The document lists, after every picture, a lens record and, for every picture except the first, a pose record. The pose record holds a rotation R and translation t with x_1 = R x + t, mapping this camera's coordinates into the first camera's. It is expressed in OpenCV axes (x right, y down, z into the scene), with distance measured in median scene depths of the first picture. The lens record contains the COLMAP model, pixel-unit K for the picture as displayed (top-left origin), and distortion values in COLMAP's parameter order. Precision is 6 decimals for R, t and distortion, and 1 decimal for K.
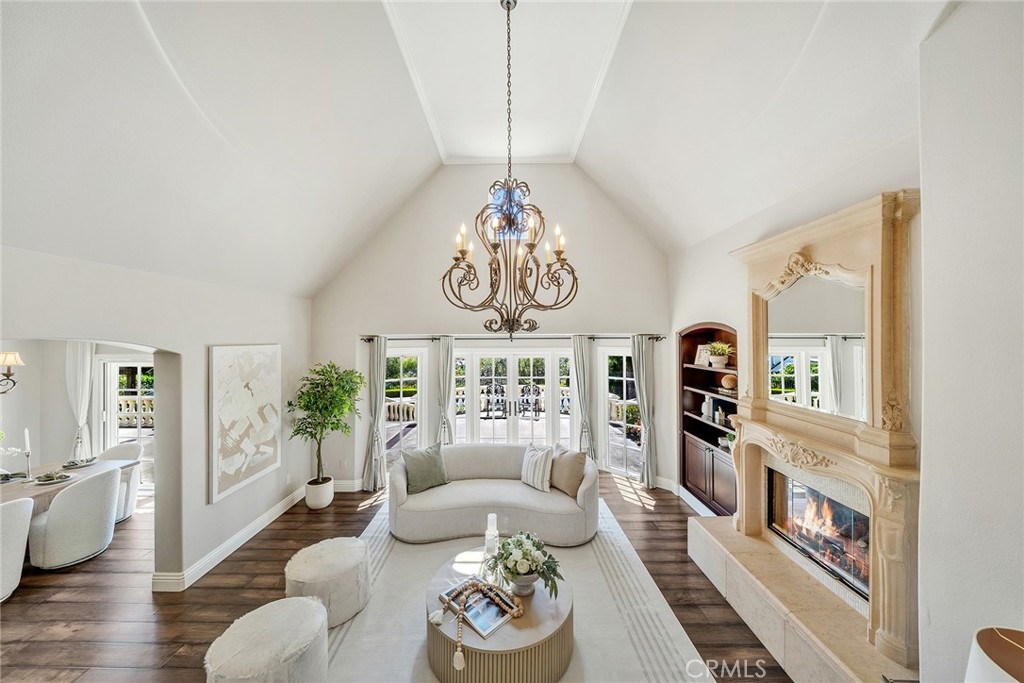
lens RADIAL K [[348.5, 0, 511.5], [0, 348.5, 343.5], [0, 0, 1]] dist [0.000256, -0.000020]
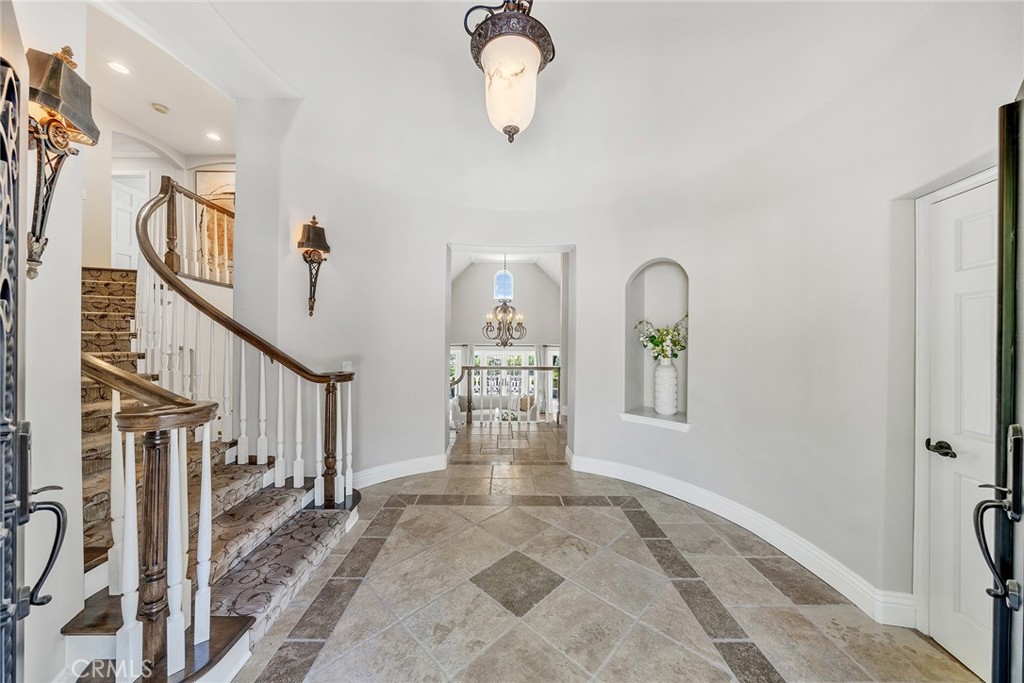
lens RADIAL K [[348.5, 0, 511.6], [0, 348.5, 345.2], [0, 0, 1]] dist [0.000256, -0.000020]
pose [[0.999875, 0.006474, 0.014405, 0.017139], [-0.006533, 0.999971, 0.004011, -0.057030], [-0.014378, -0.004105, 0.999888, -2.114168]]
